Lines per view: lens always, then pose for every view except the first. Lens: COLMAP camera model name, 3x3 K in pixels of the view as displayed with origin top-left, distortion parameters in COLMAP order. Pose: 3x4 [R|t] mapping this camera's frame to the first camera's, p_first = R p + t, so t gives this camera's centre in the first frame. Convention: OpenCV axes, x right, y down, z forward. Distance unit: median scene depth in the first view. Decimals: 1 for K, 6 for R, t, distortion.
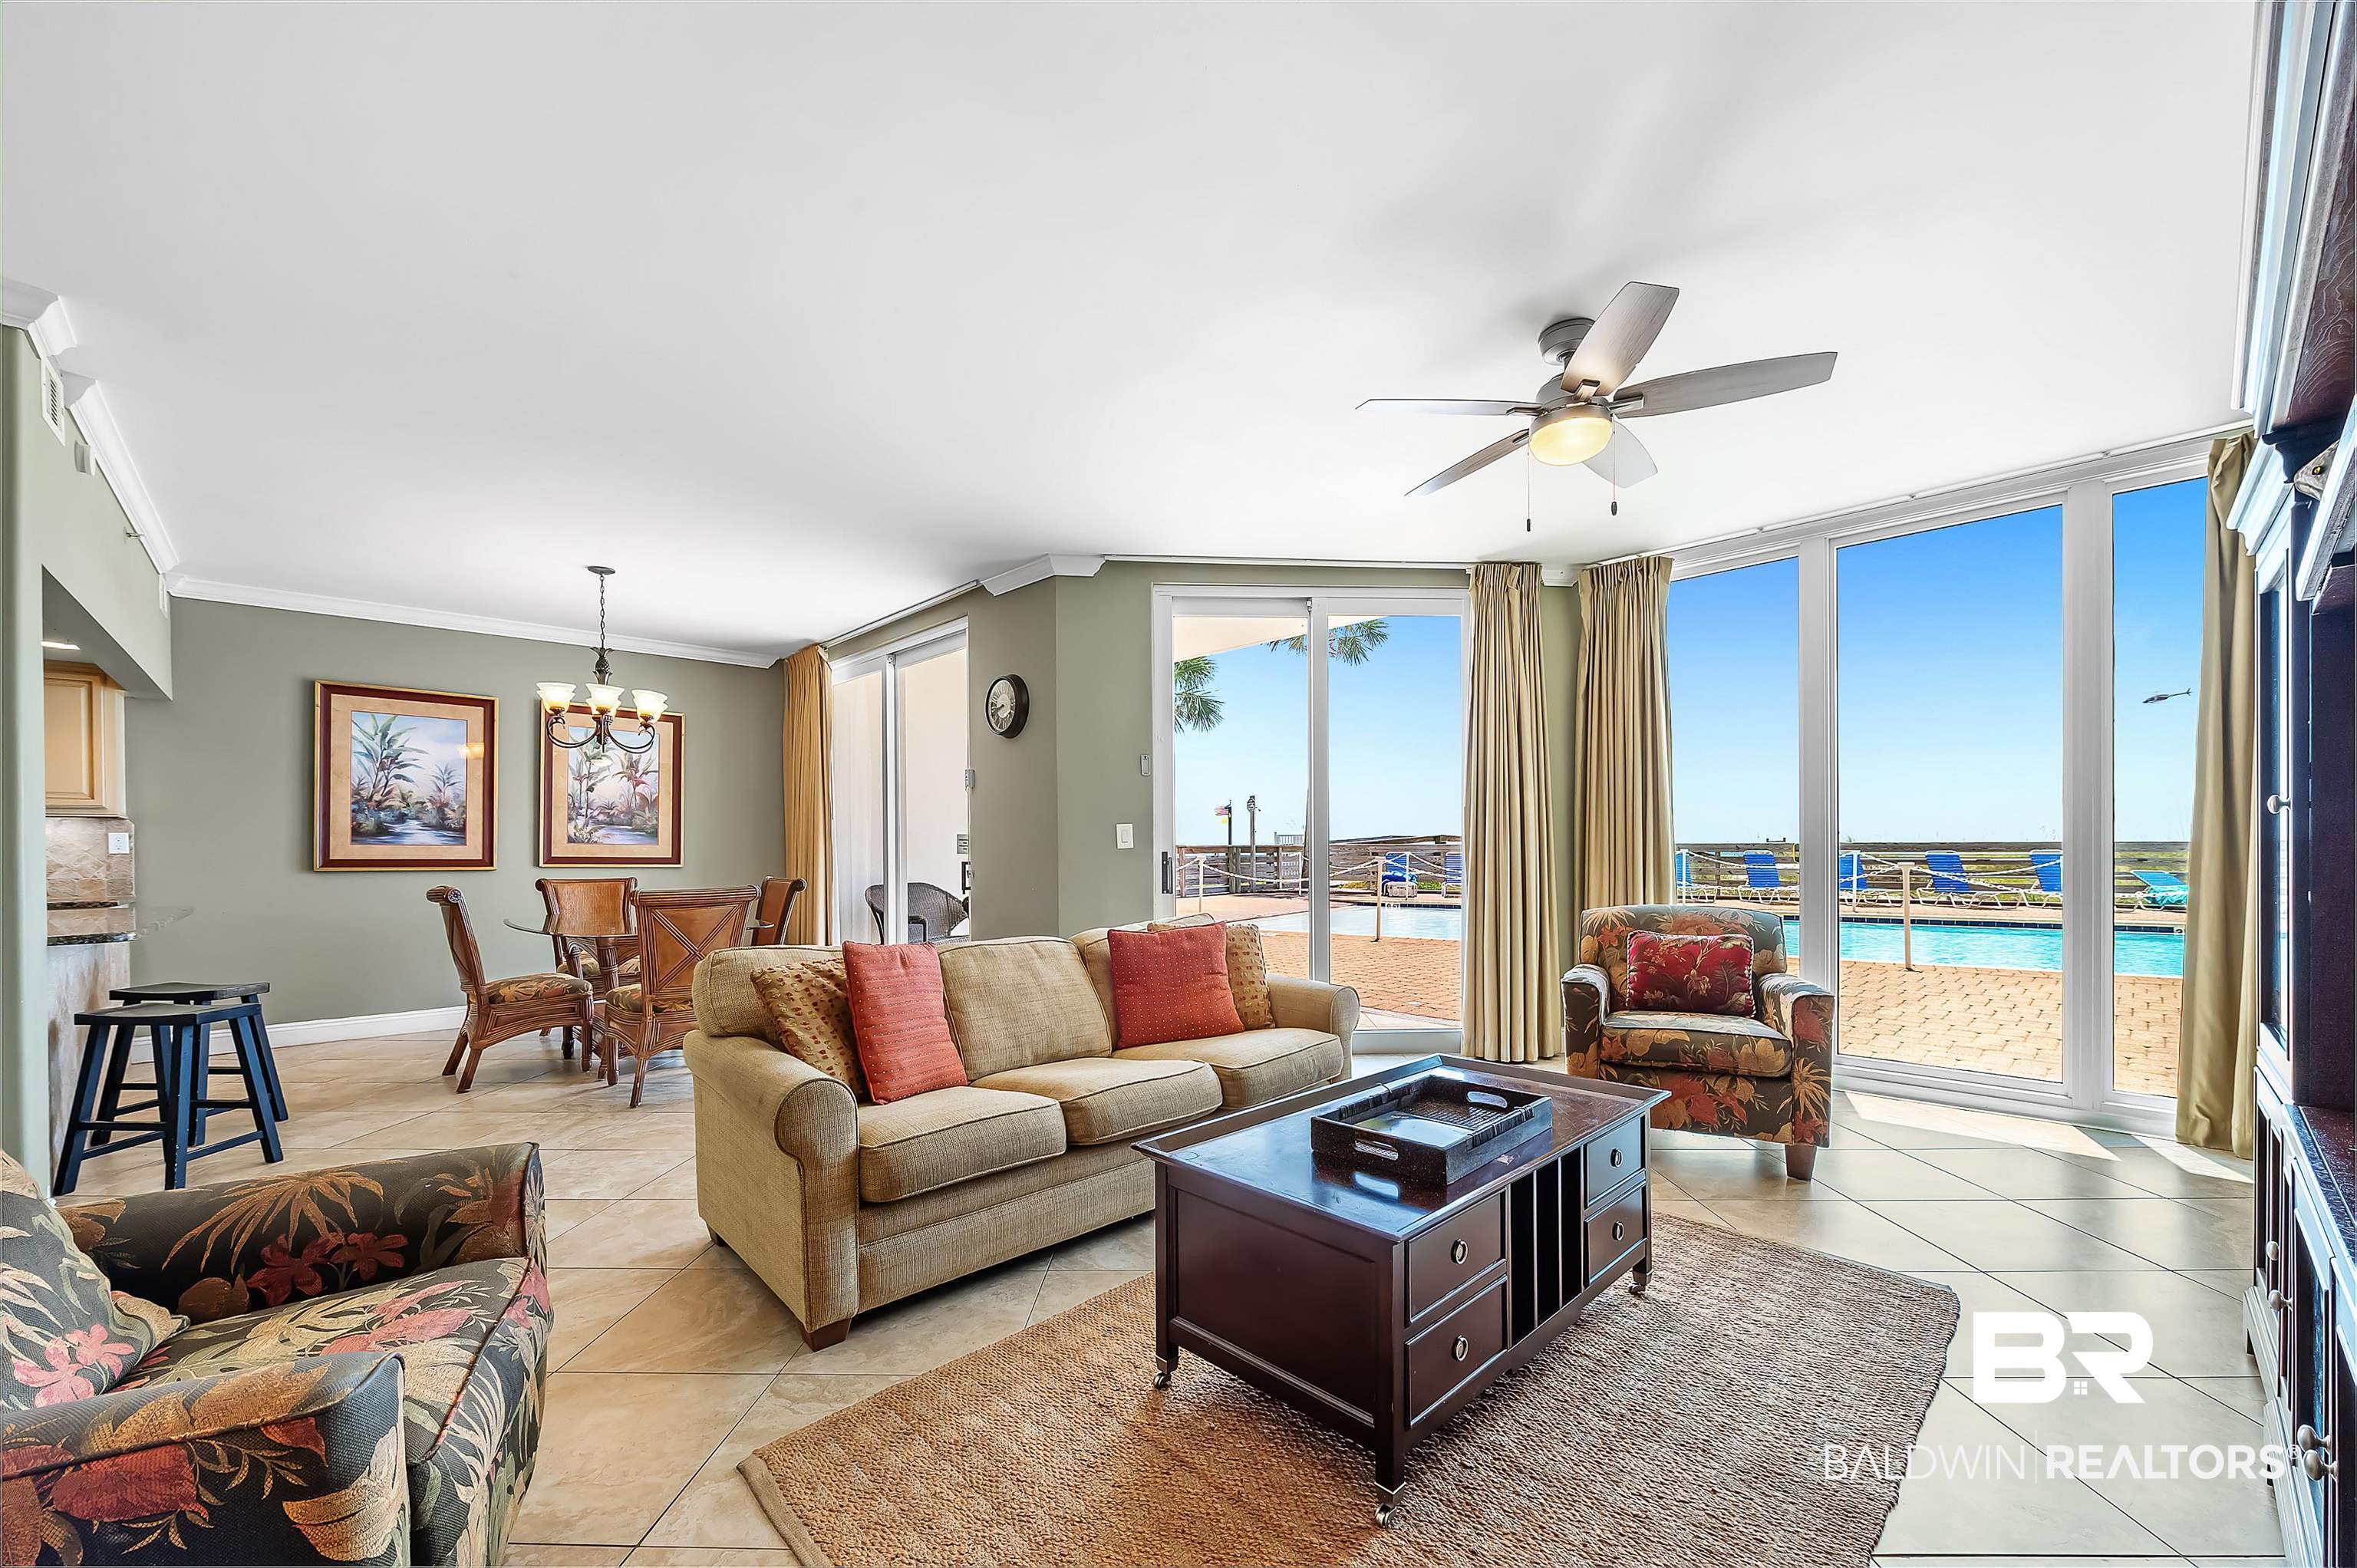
lens RADIAL K [[928.3, 0, 1190.6], [0, 928.3, 849.6], [0, 0, 1]] dist [-0.007212, -0.000417]
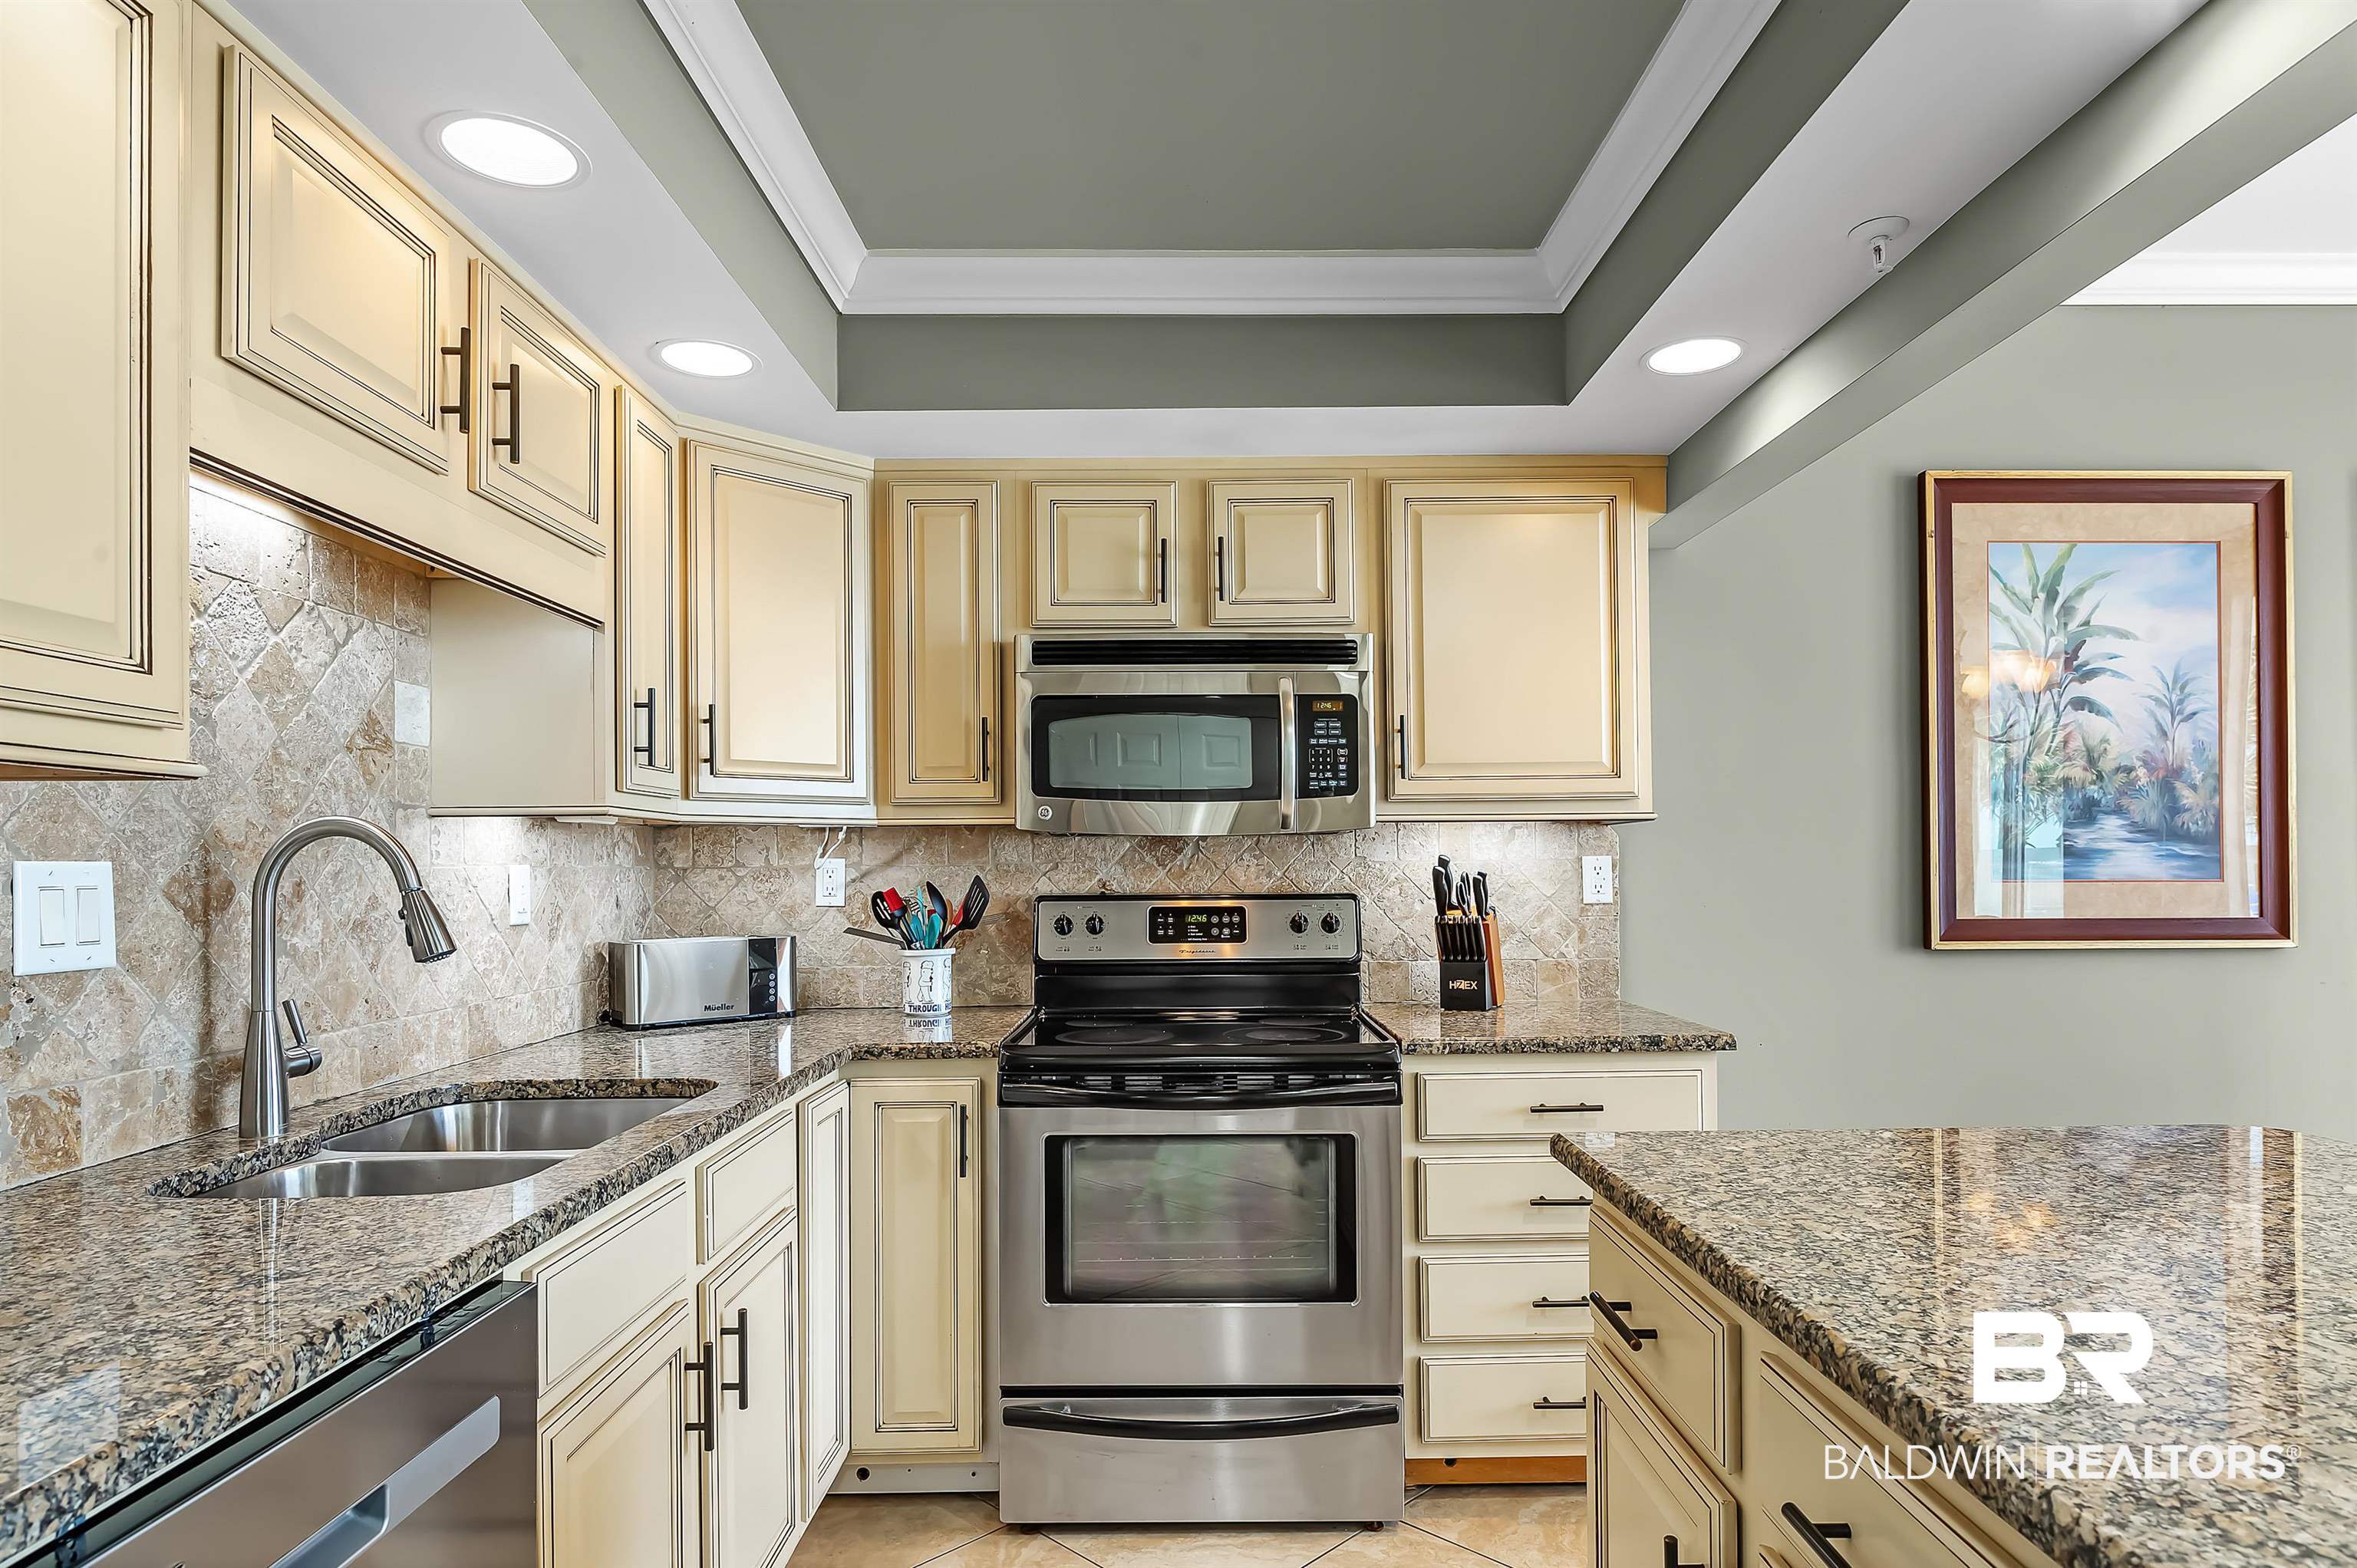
lens RADIAL K [[1293.8, 0, 1192.8], [0, 1293.8, 855.1], [0, 0, 1]] dist [-0.002724, -0.000849]
pose [[0.730324, -0.005412, -0.683079, -0.887873], [0.002504, 0.999983, -0.005245, -0.016404], [0.683096, 0.002121, 0.730325, 0.415346]]
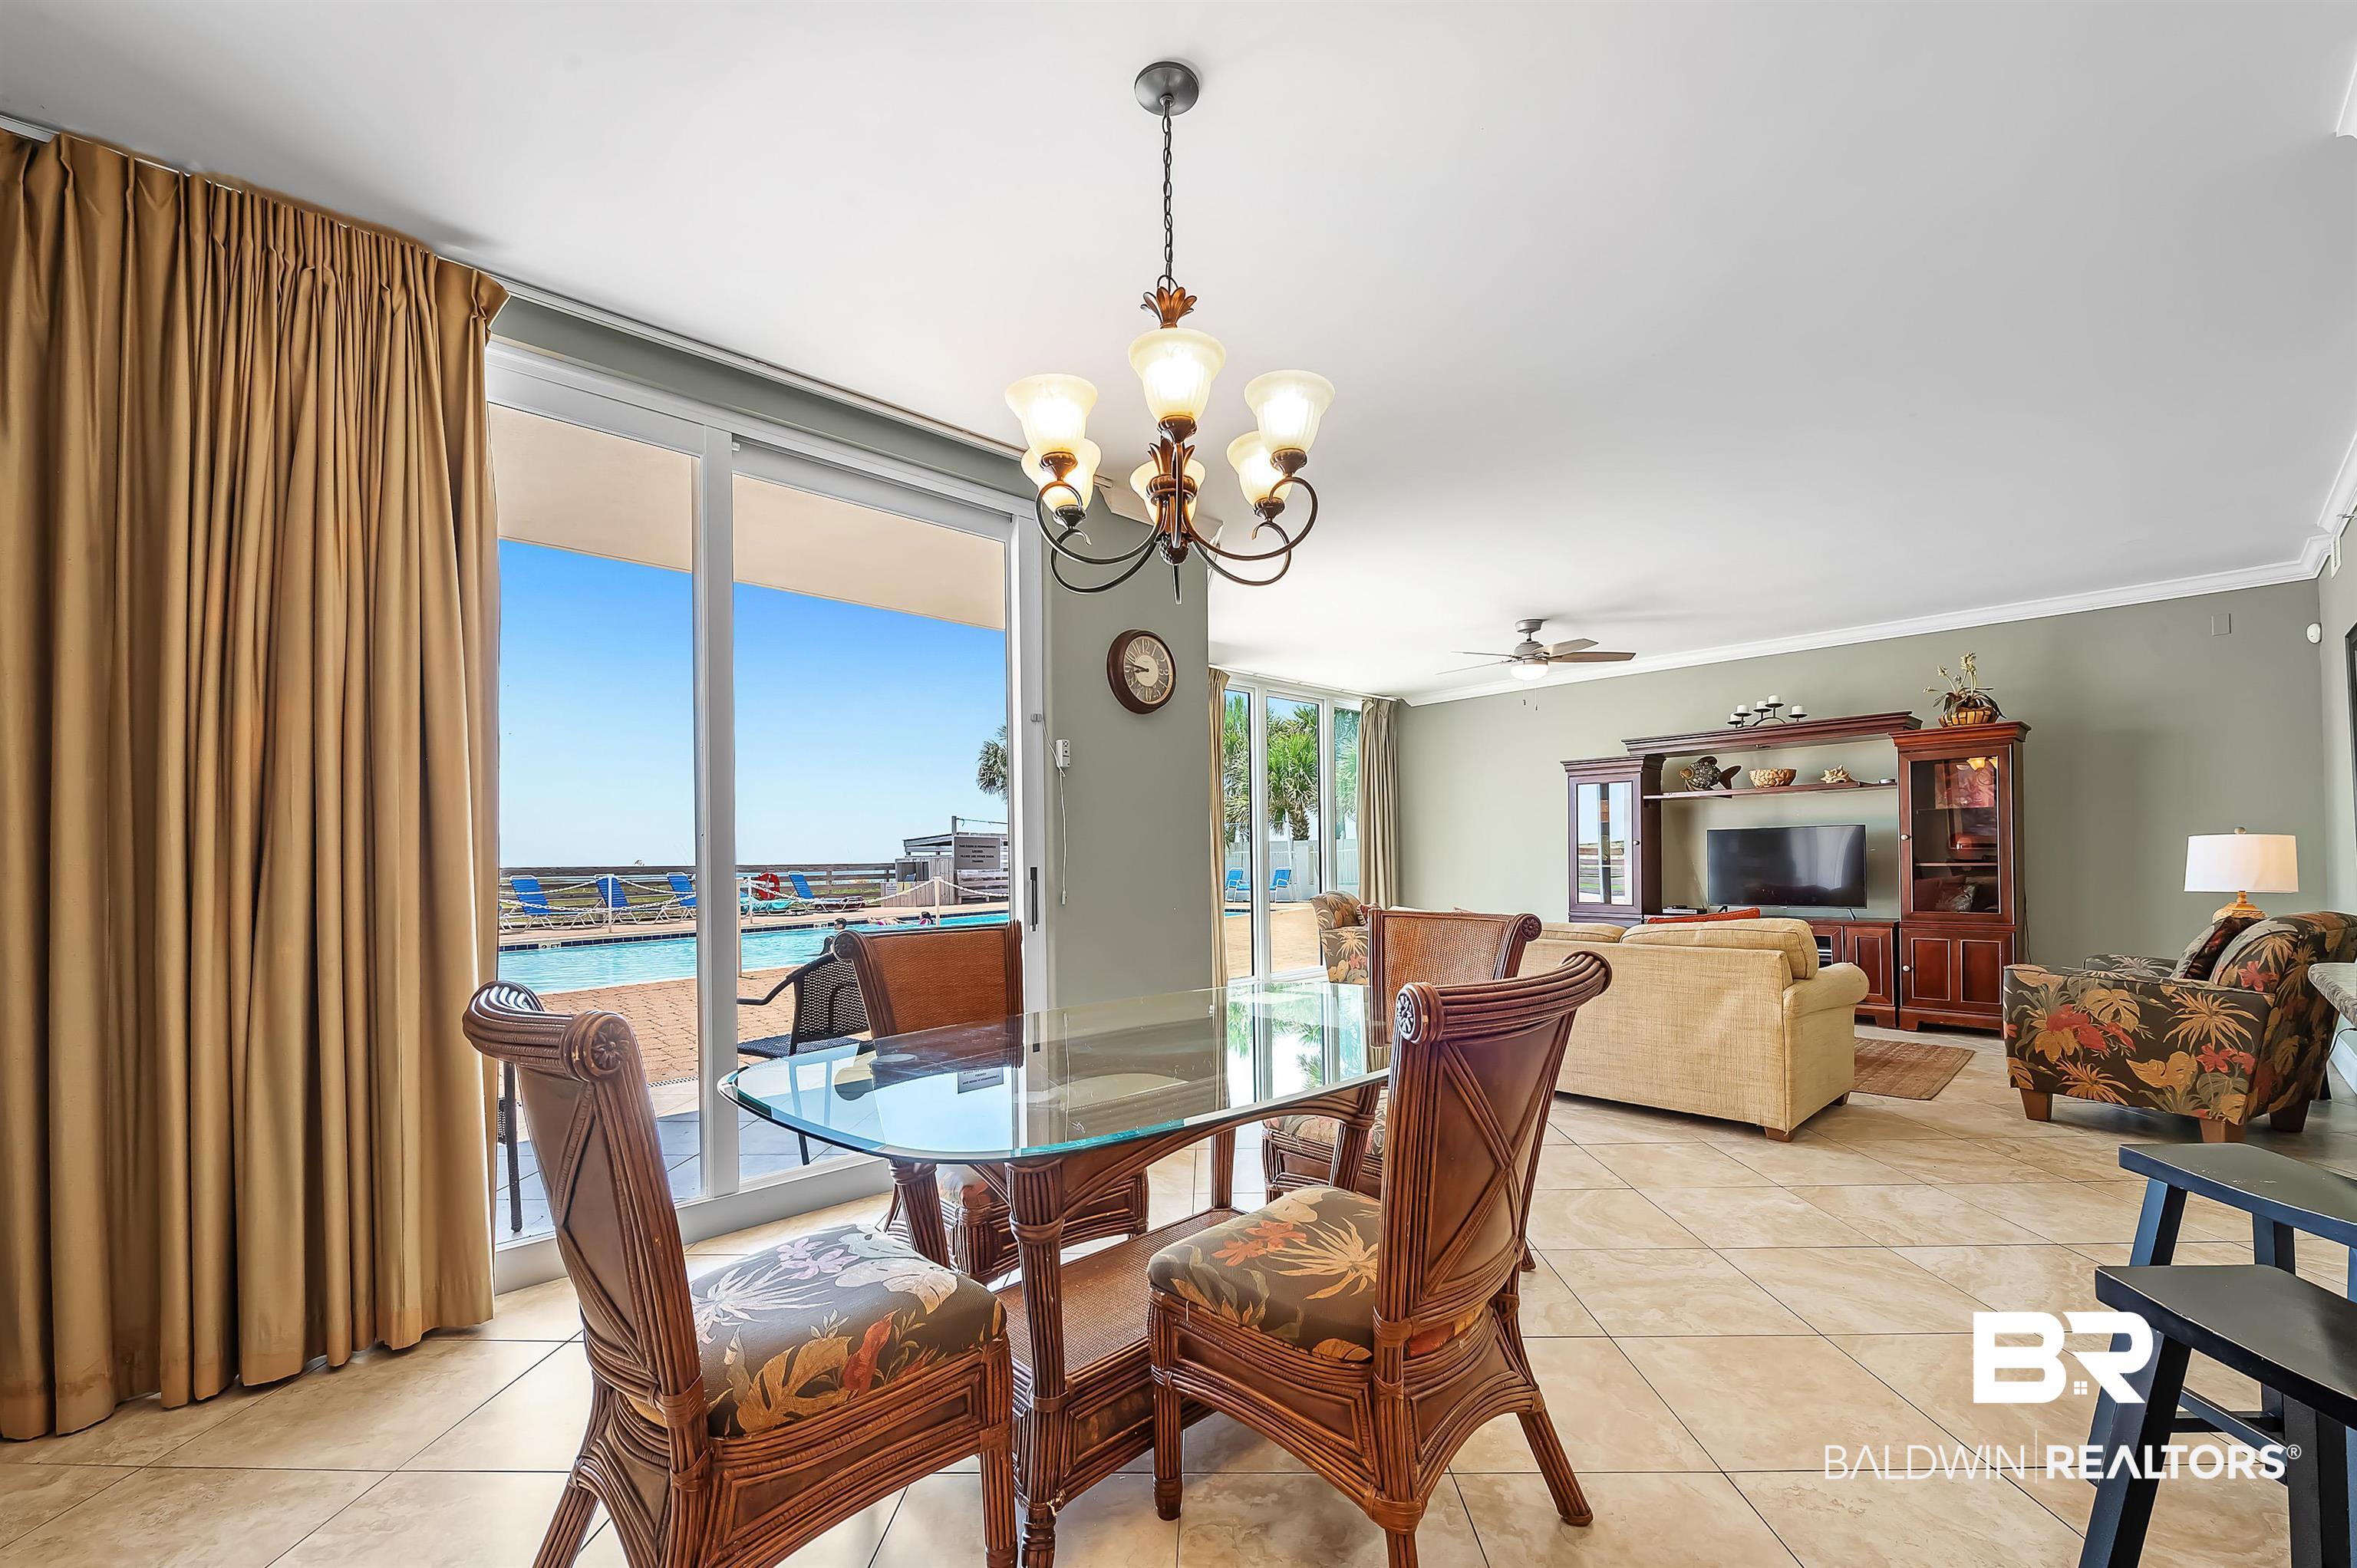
lens RADIAL K [[951.5, 0, 1189.4], [0, 951.5, 856.1], [0, 0, 1]] dist [-0.011254, 0.000047]
pose [[-0.003159, 0.008873, 0.999956, -1.024120], [0.017160, 0.999814, -0.008818, 0.003884], [-0.999848, 0.017132, -0.003311, 1.013536]]
